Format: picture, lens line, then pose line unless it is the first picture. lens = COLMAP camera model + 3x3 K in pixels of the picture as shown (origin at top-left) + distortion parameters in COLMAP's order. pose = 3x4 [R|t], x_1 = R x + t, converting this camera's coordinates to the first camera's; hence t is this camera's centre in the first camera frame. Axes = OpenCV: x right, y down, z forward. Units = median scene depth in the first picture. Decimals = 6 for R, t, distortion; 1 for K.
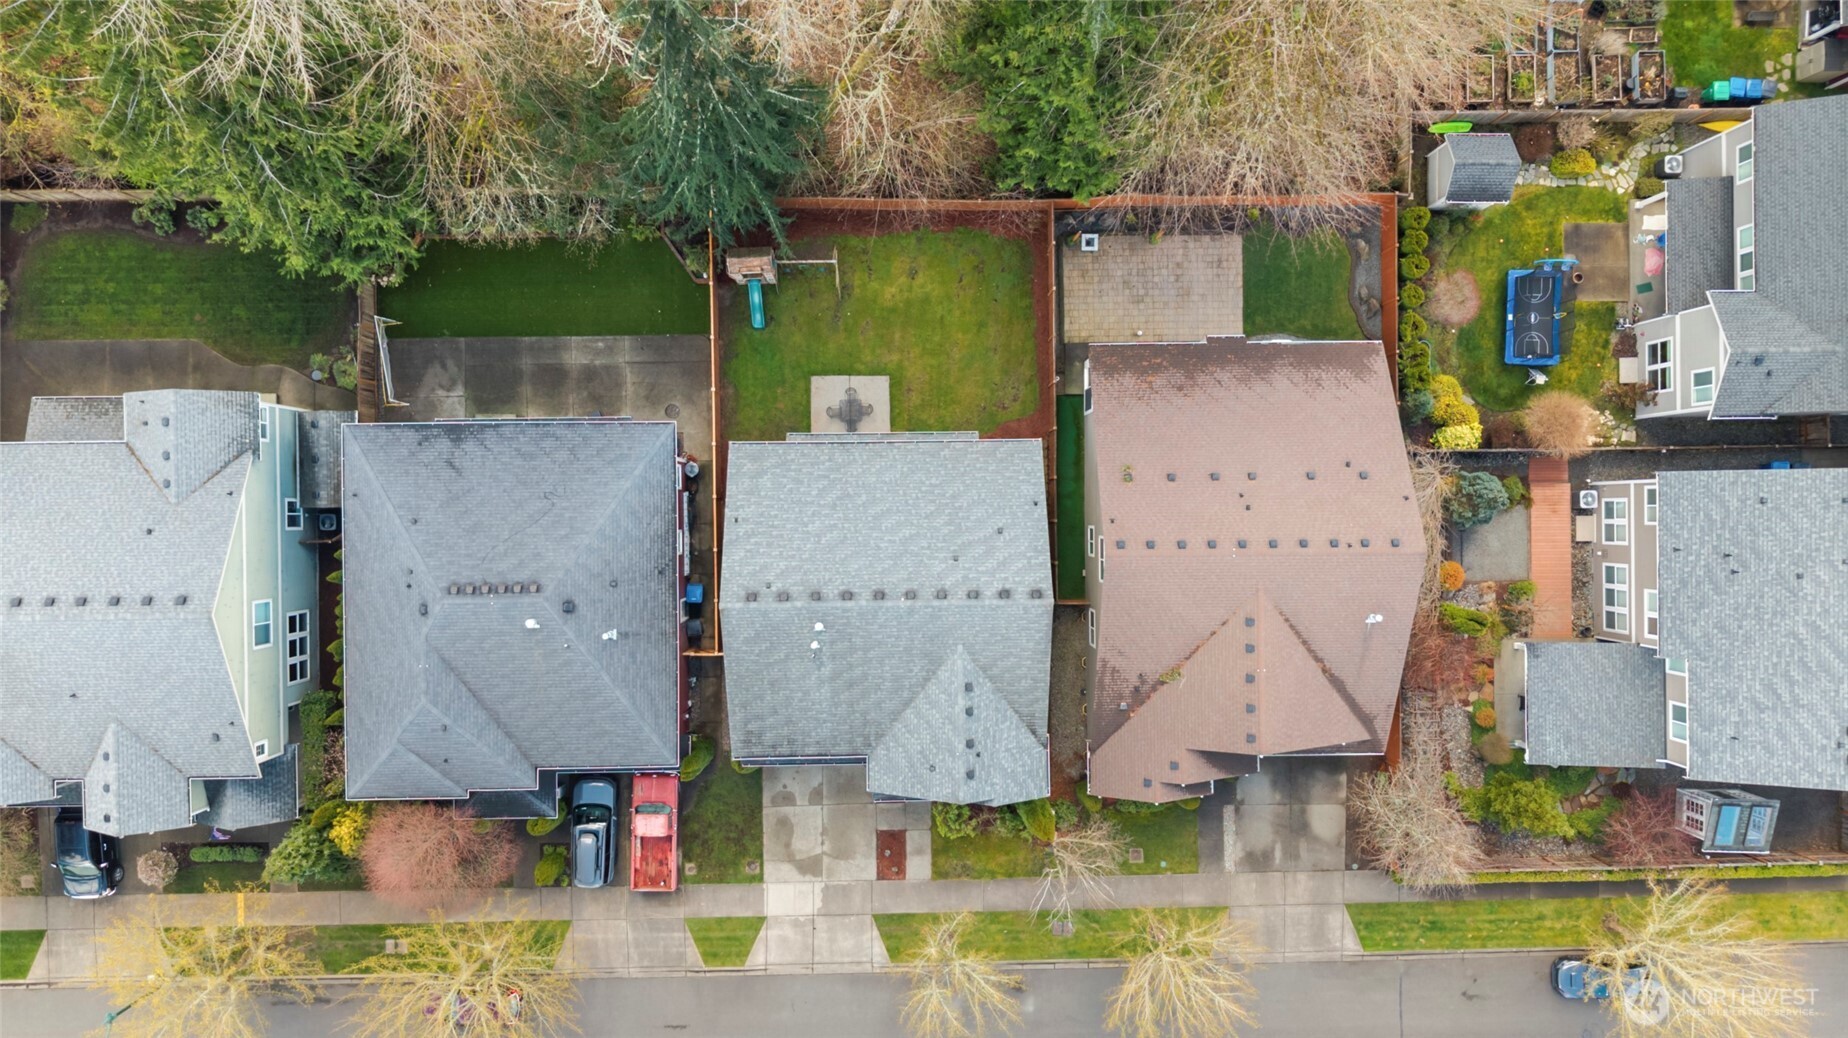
lens RADIAL K [[1253.7, 0, 921.4], [0, 1253.7, 531.7], [0, 0, 1]] dist [0.014919, -0.018354]
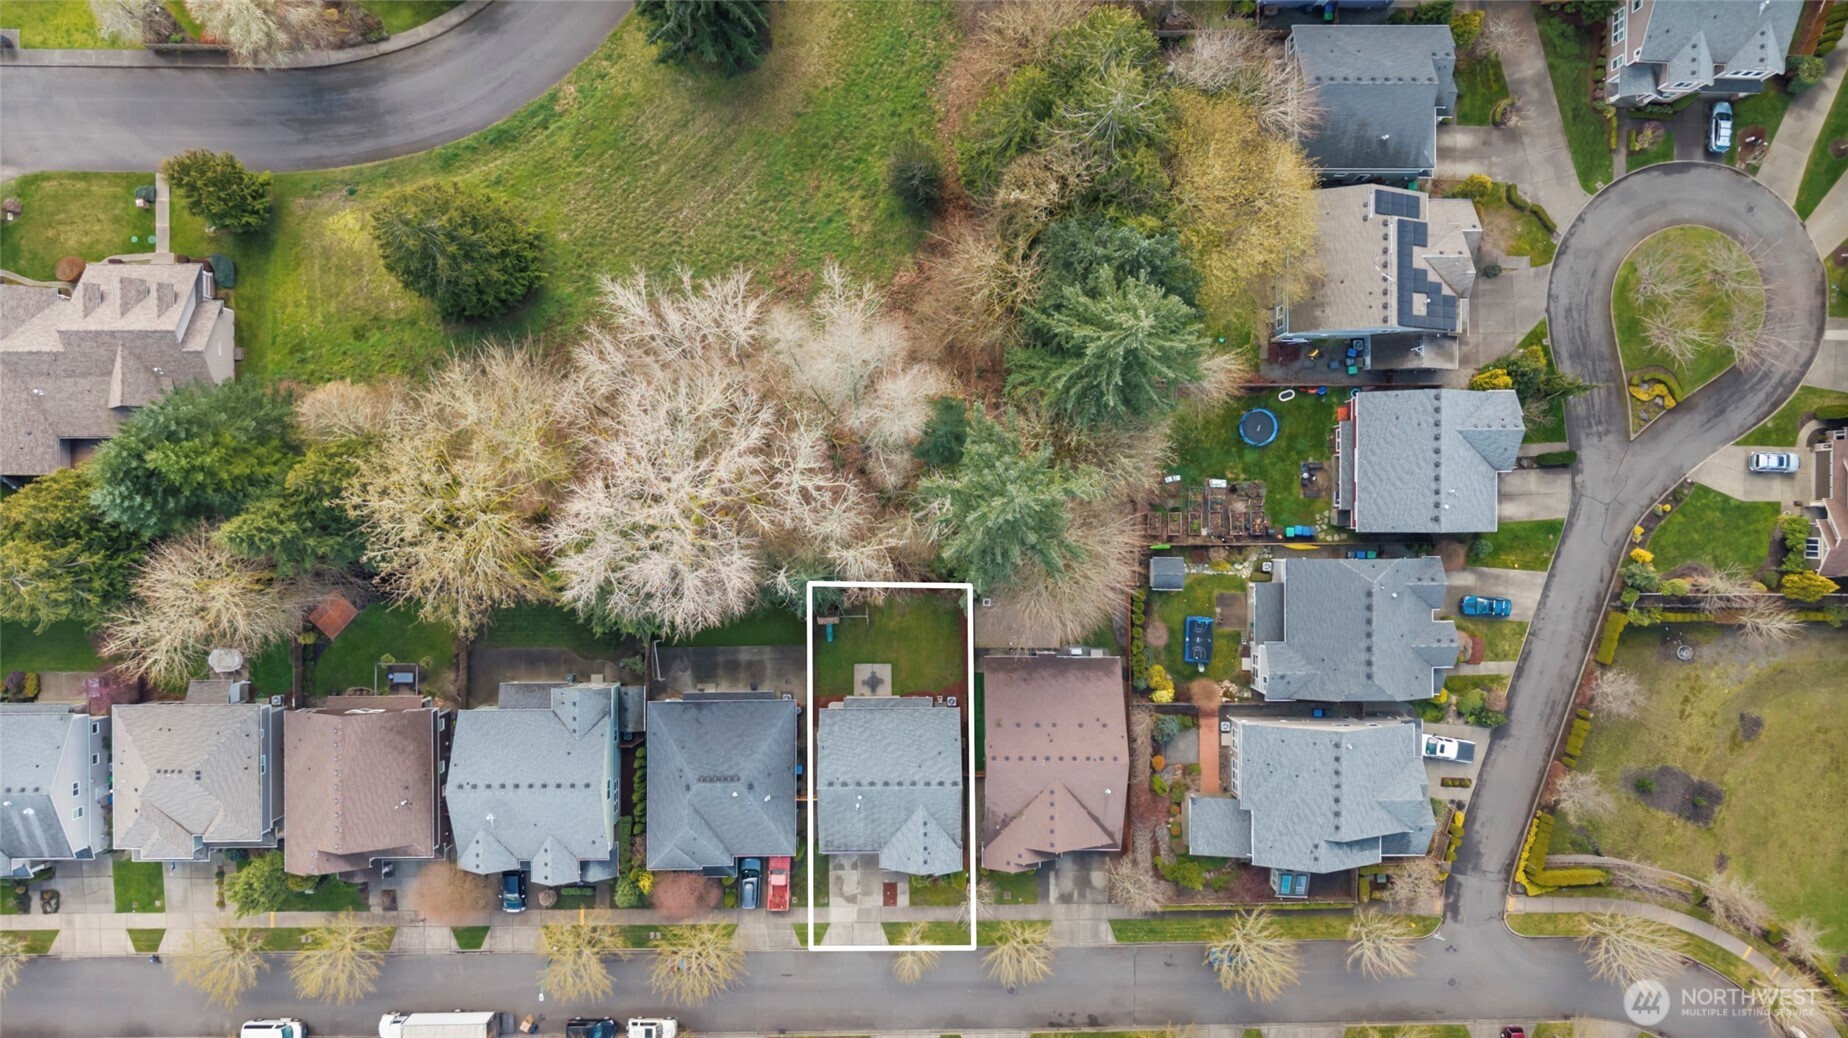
lens RADIAL K [[1253.7, 0, 928.6], [0, 1253.7, 512.4], [0, 0, 1]] dist [0.014919, -0.018354]
pose [[0.999944, 0.010340, 0.002380, 0.028577], [-0.010310, 0.999870, -0.012416, -0.355656], [-0.002508, 0.012391, 0.999920, -1.107780]]
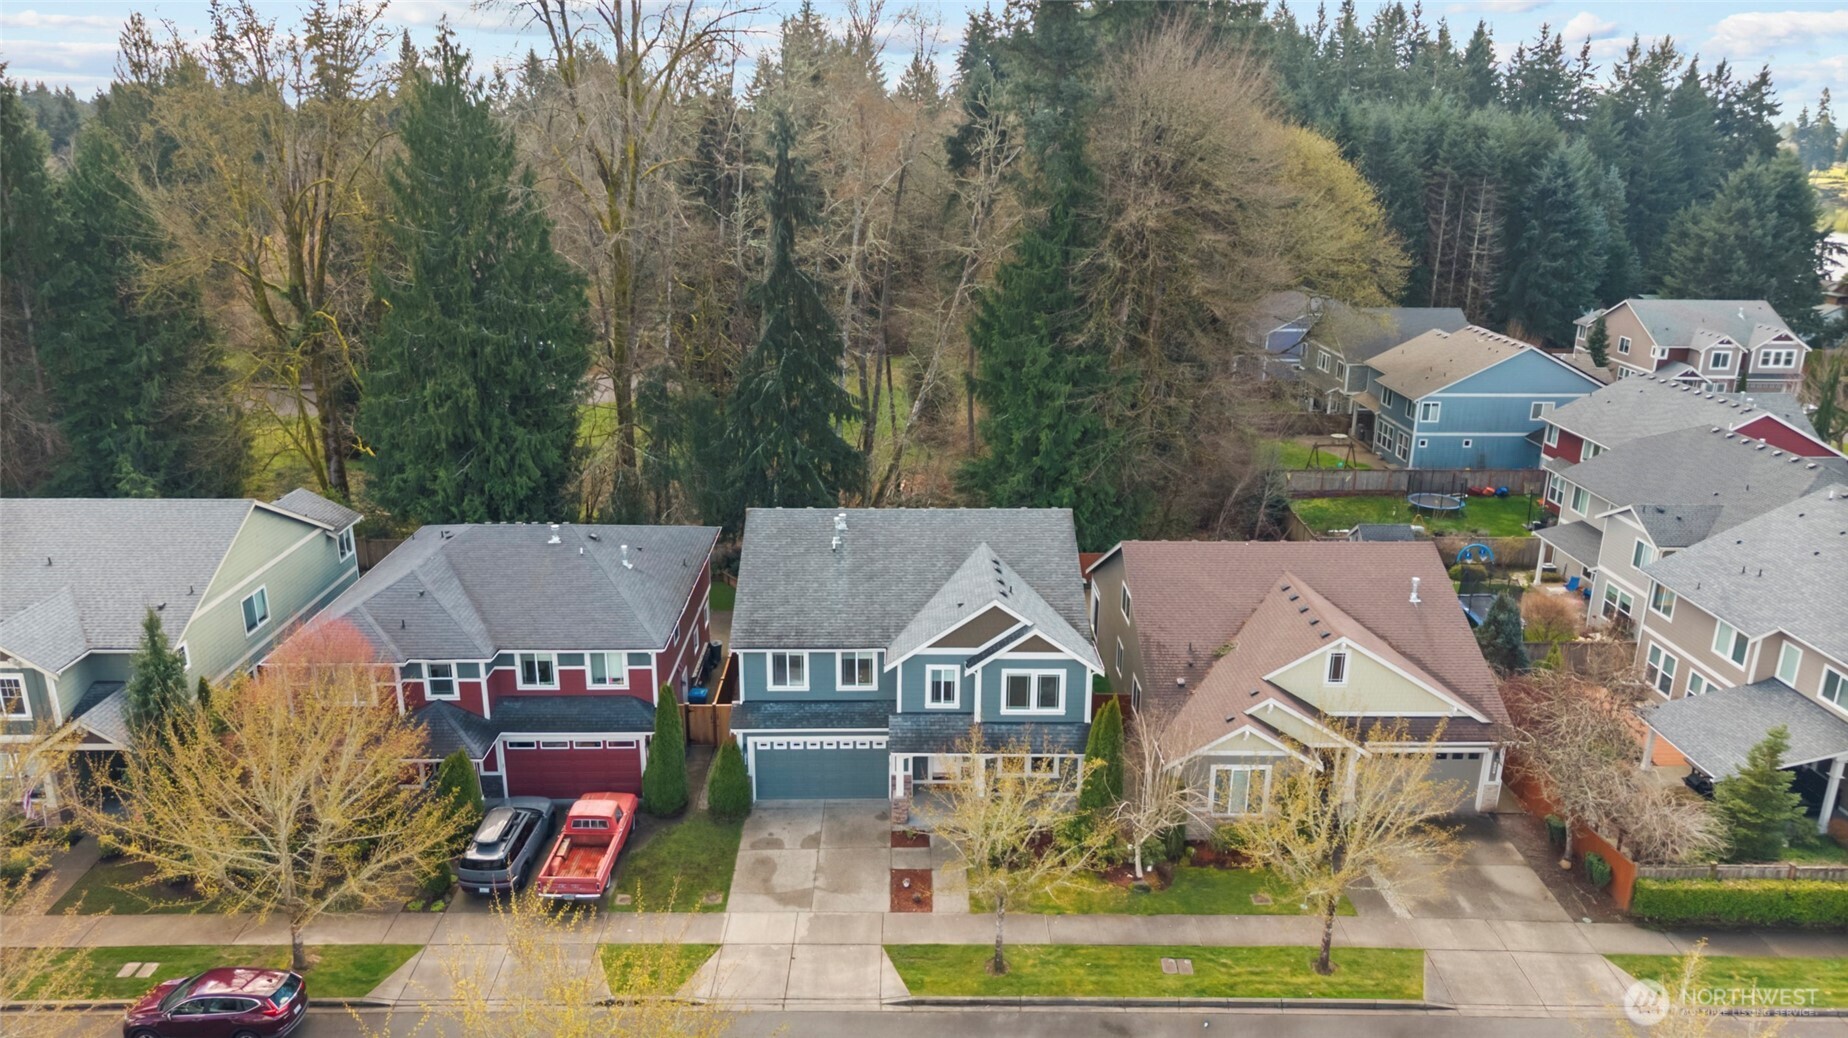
lens RADIAL K [[1253.7, 0, 915.0], [0, 1253.7, 509.9], [0, 0, 1]] dist [0.014919, -0.018354]
pose [[0.999931, -0.011737, 0.000070, -0.019665], [0.003440, 0.287367, -0.957814, 0.874320], [0.011221, 0.957749, 0.287388, 0.593999]]
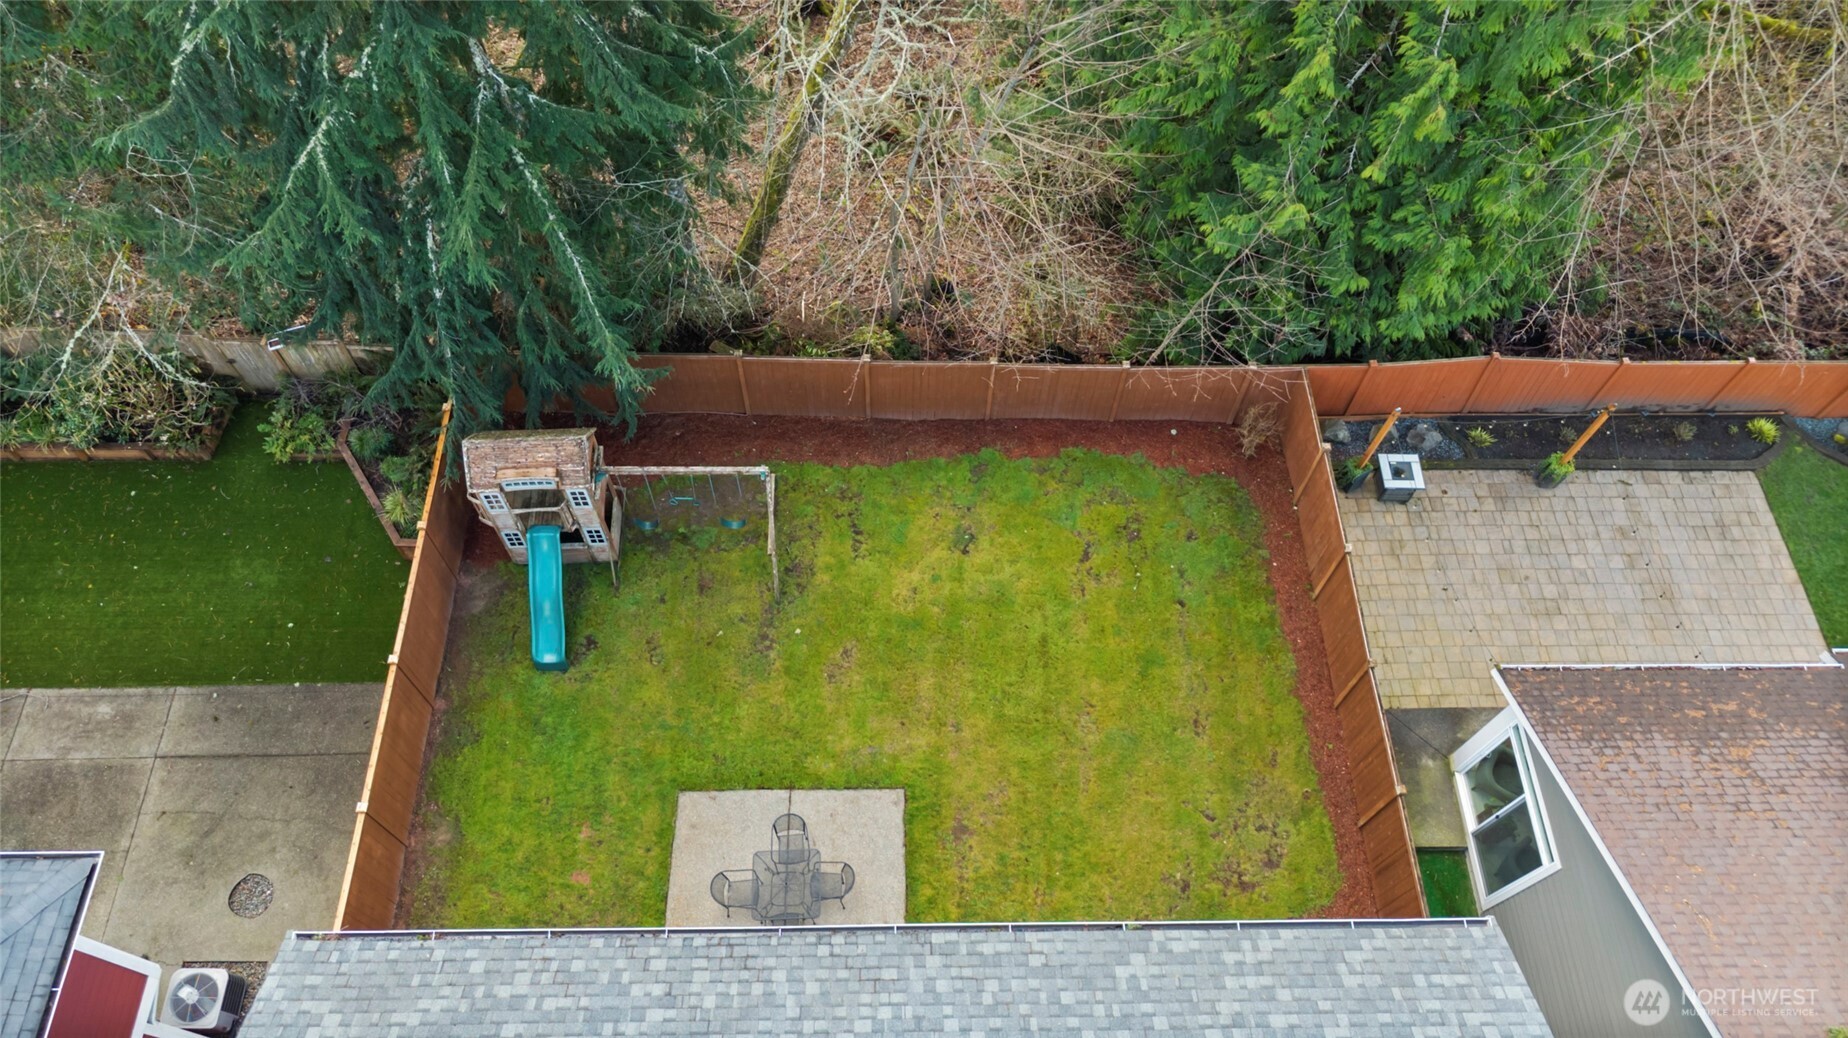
lens RADIAL K [[1253.7, 0, 922.9], [0, 1253.7, 522.6], [0, 0, 1]] dist [0.014919, -0.018354]
pose [[0.999992, -0.000196, 0.003887, -0.021774], [0.002140, 0.861975, -0.506946, -0.011590], [-0.003252, 0.506950, 0.861969, 0.665296]]
